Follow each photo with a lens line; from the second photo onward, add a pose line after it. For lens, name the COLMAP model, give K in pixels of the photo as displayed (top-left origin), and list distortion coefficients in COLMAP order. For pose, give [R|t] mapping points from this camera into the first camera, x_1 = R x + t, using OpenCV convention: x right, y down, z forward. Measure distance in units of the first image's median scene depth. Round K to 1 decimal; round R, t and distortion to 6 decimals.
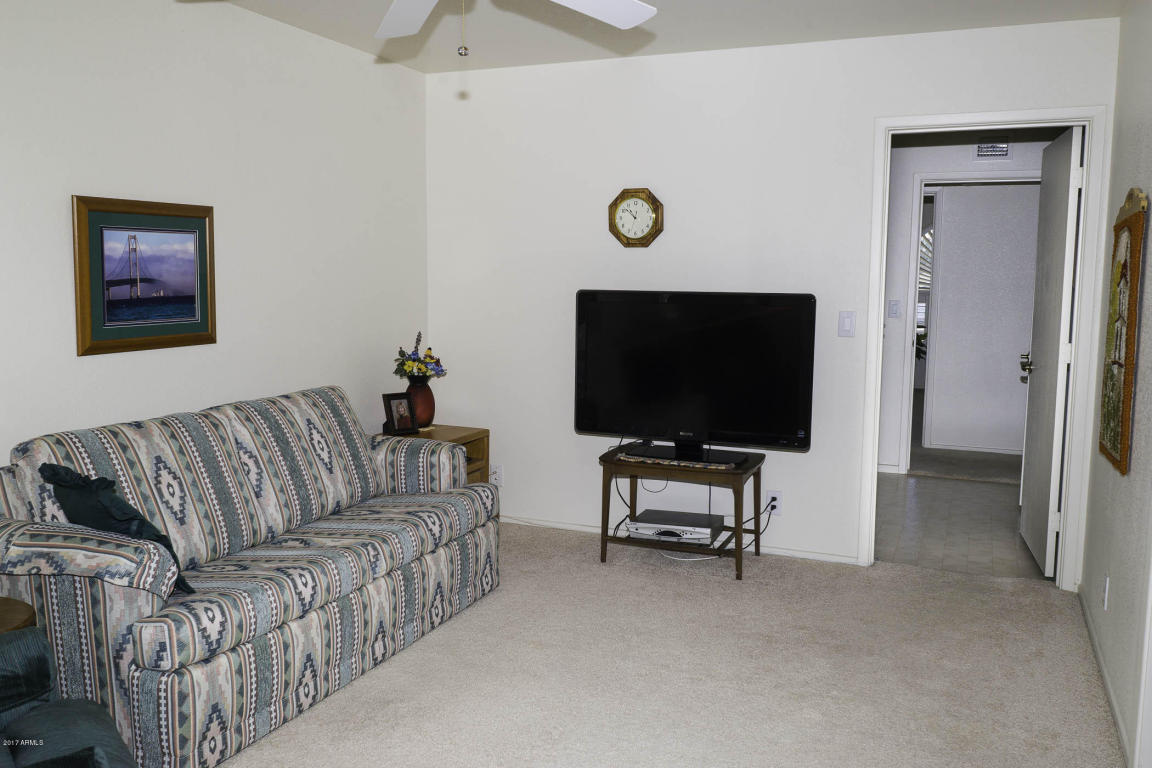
lens RADIAL K [[914.3, 0, 524.9], [0, 914.3, 381.1], [0, 0, 1]] dist [-0.007137, 0.007221]
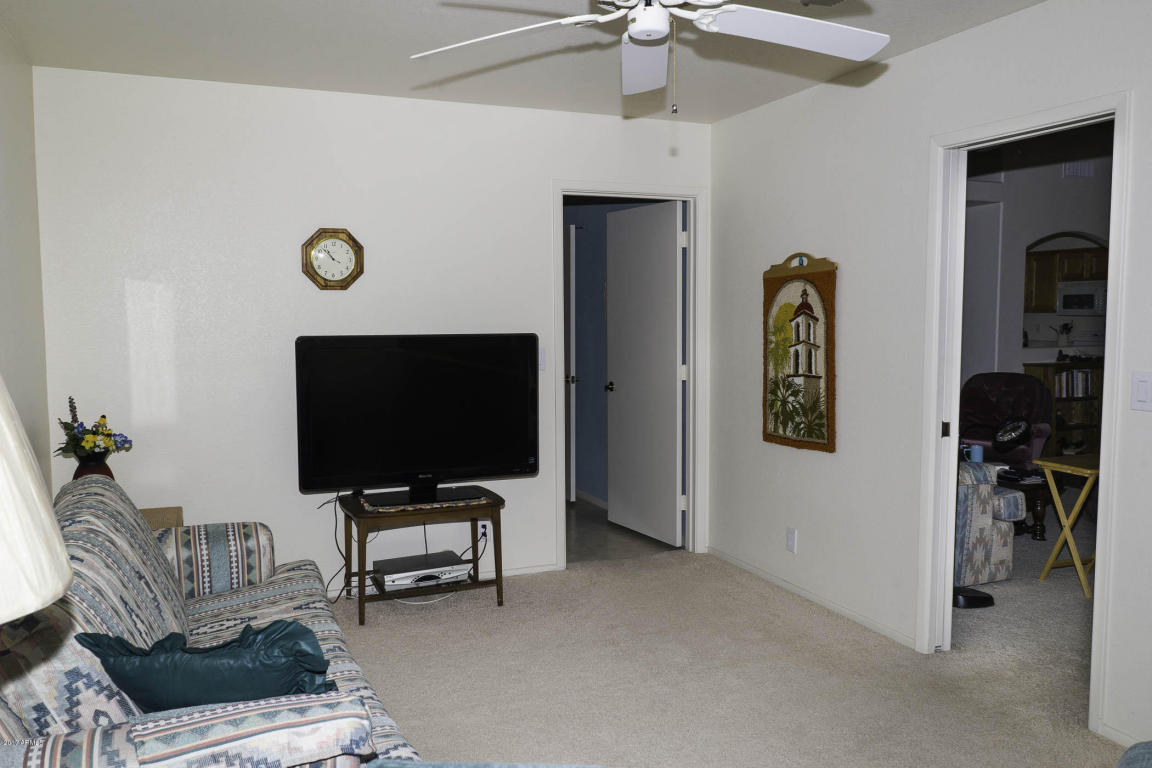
lens RADIAL K [[914.3, 0, 569.0], [0, 914.3, 392.6], [0, 0, 1]] dist [-0.007137, 0.007221]
pose [[0.705547, -0.074871, 0.704697, -0.406873], [0.094915, 0.995428, 0.010730, -0.028934], [-0.702279, 0.059316, 0.709427, 0.171435]]
